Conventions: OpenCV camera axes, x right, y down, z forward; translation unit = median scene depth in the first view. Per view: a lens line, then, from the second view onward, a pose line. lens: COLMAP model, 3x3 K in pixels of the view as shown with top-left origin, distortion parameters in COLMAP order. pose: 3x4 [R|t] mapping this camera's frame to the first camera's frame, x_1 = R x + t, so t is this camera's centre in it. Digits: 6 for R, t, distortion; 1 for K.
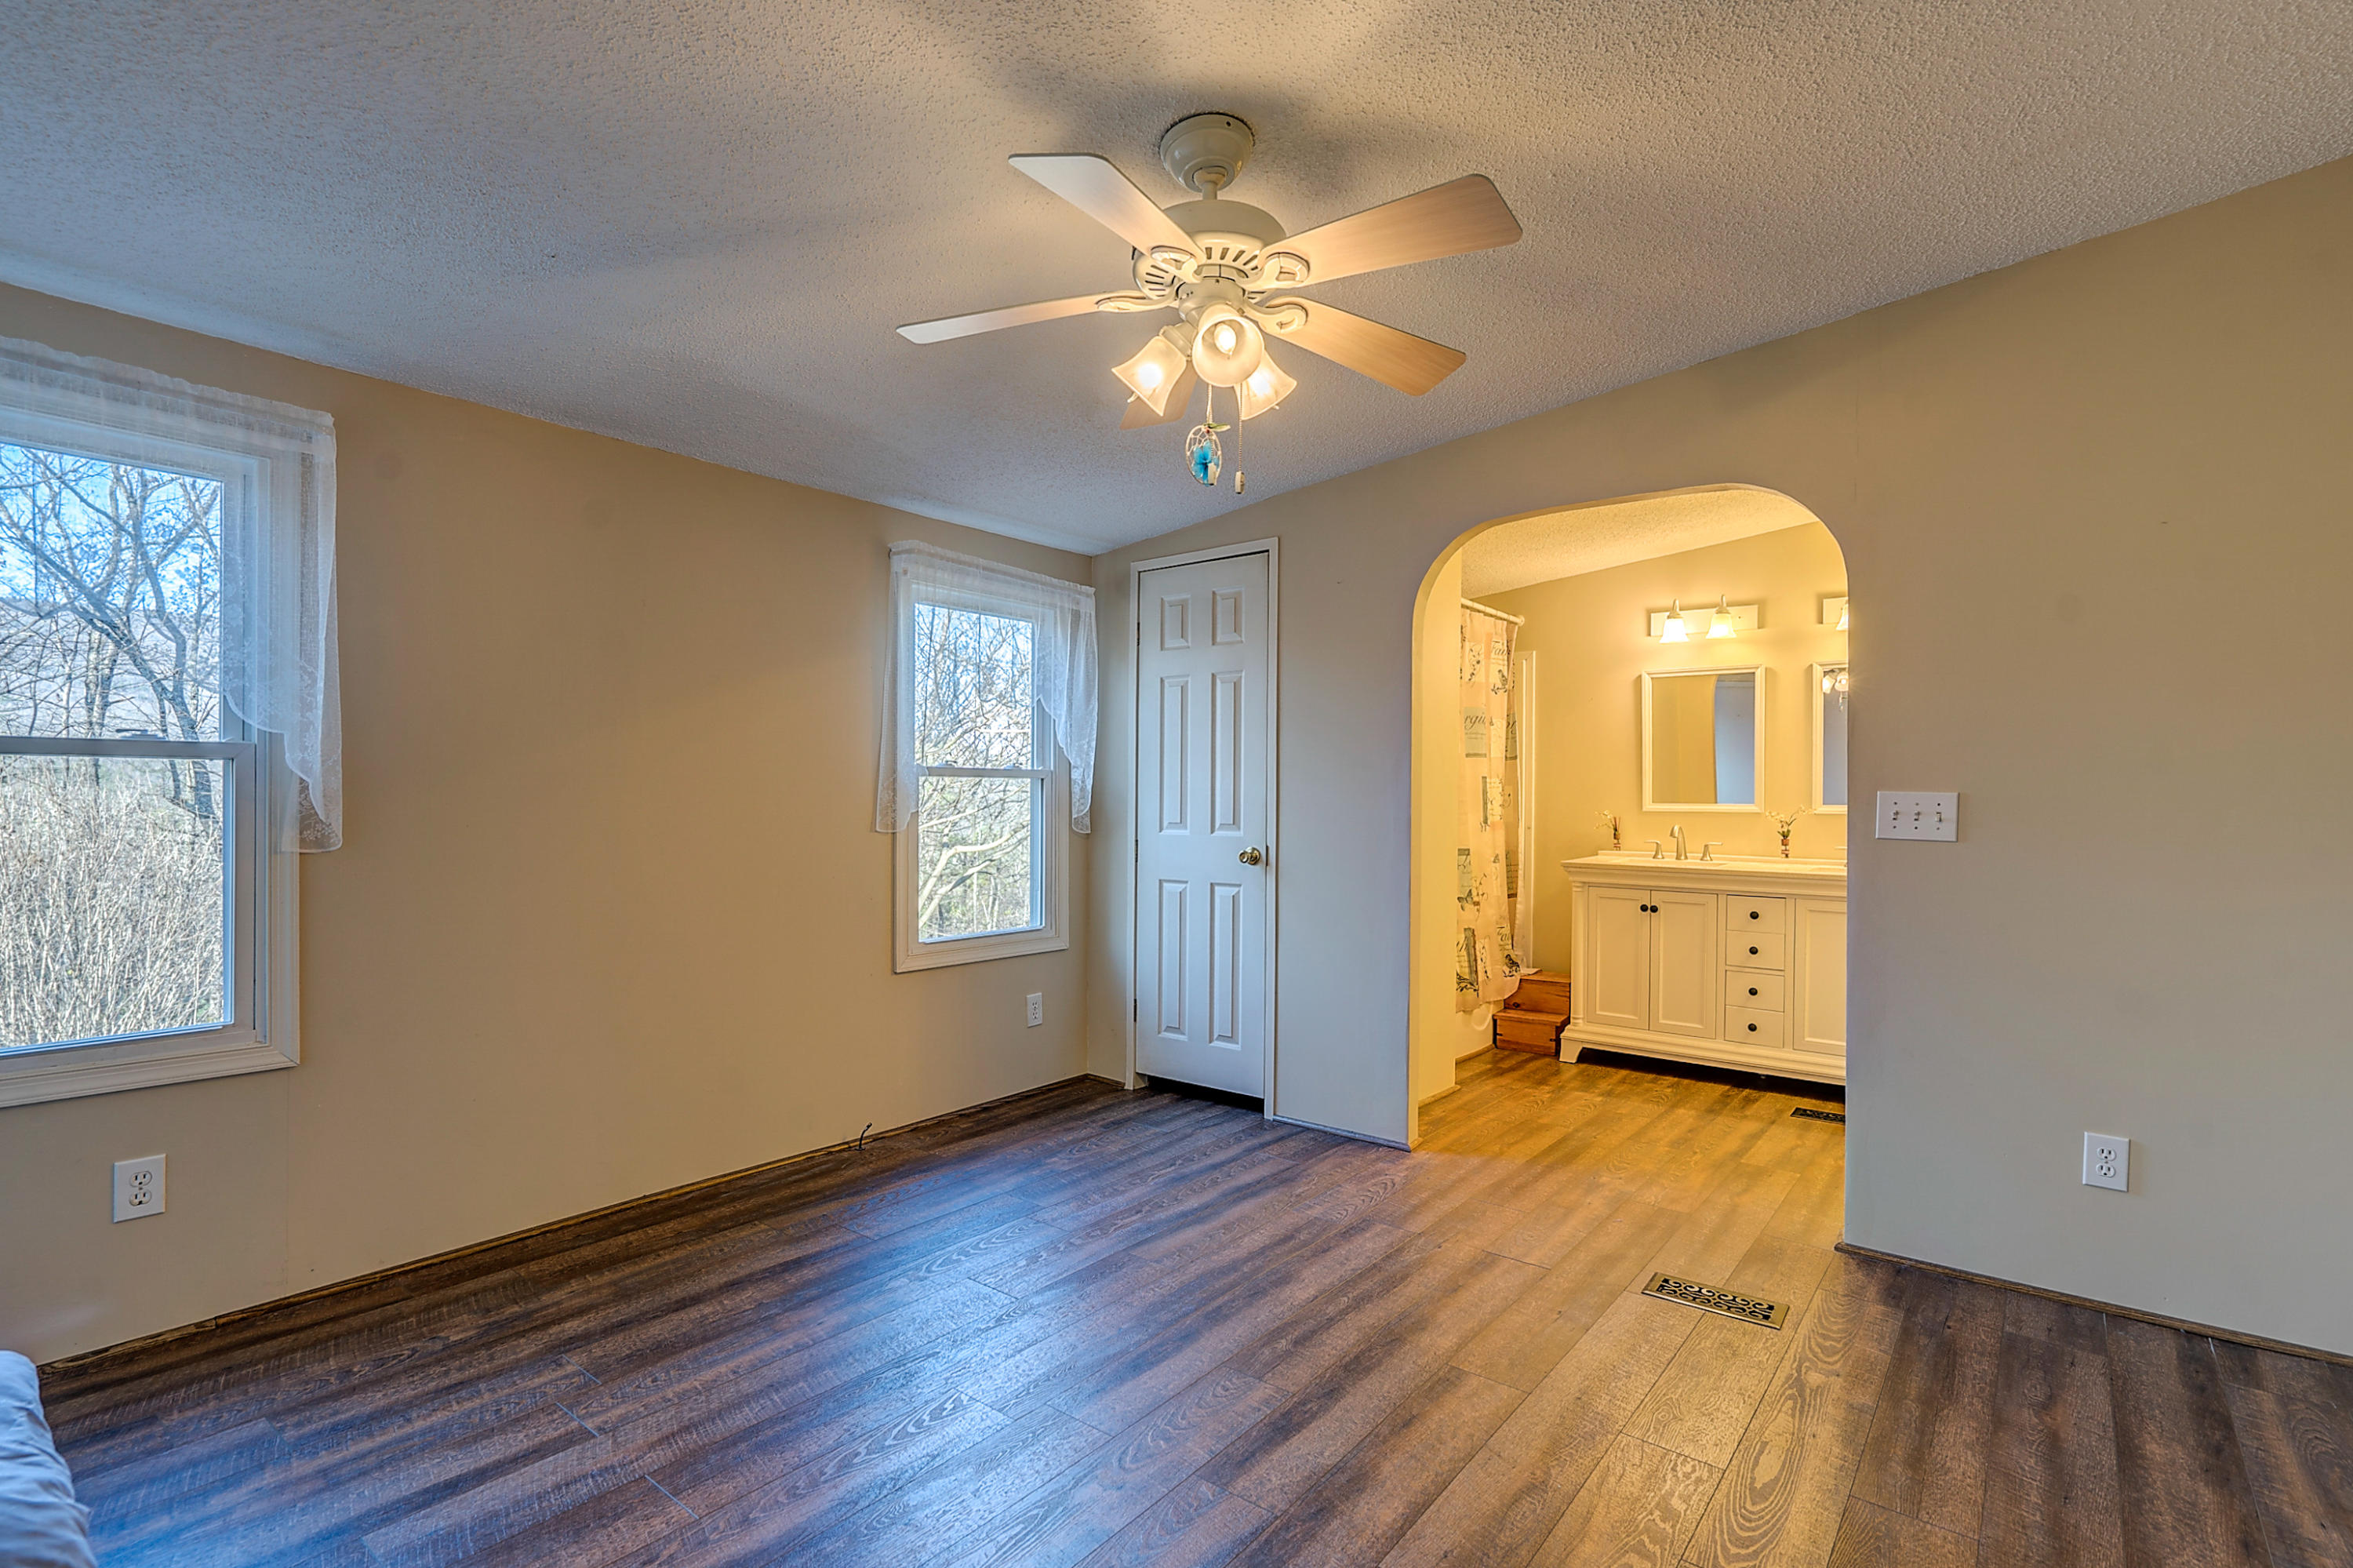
lens RADIAL K [[1112.6, 0, 1114.9], [0, 1112.6, 788.5], [0, 0, 1]] dist [-0.000321, 0.001064]
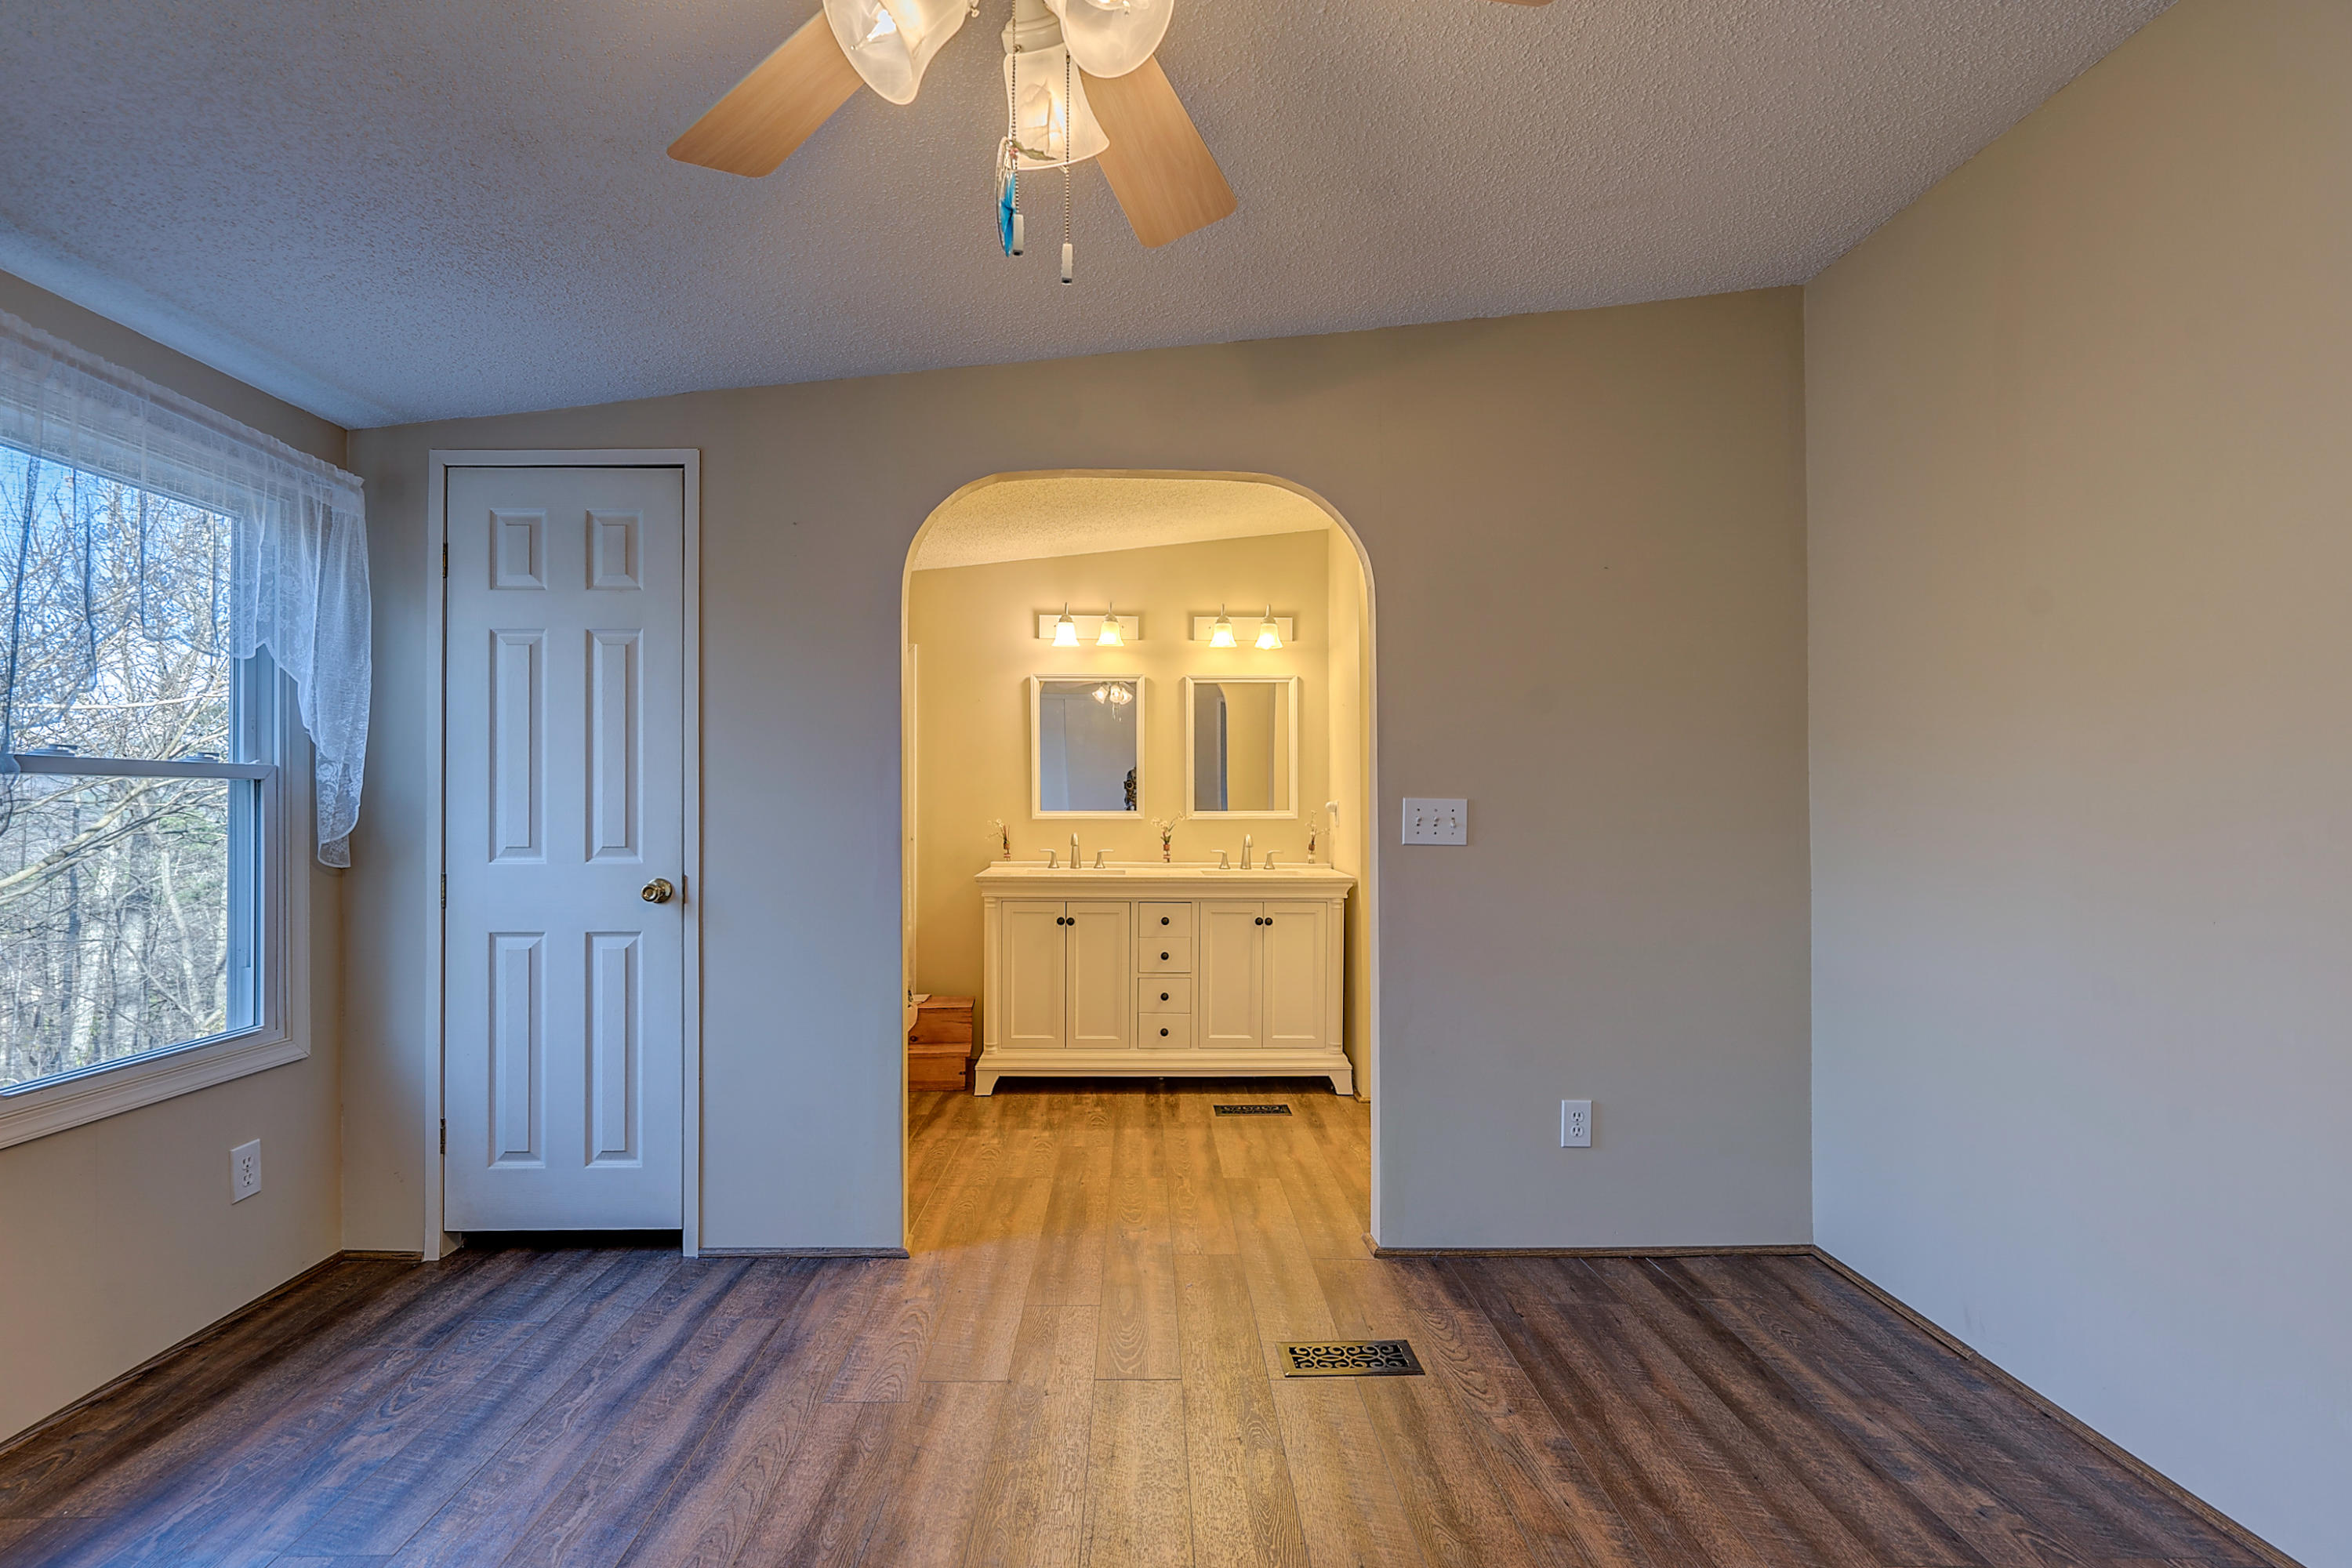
lens RADIAL K [[1129.2, 0, 1174.3], [0, 1129.2, 793.7], [0, 0, 1]] dist [-0.001950, 0.001415]
pose [[0.750088, 0.000274, 0.661338, -0.107191], [0.001161, 0.999998, -0.001732, 0.000052], [-0.661337, 0.002067, 0.750086, 0.243778]]
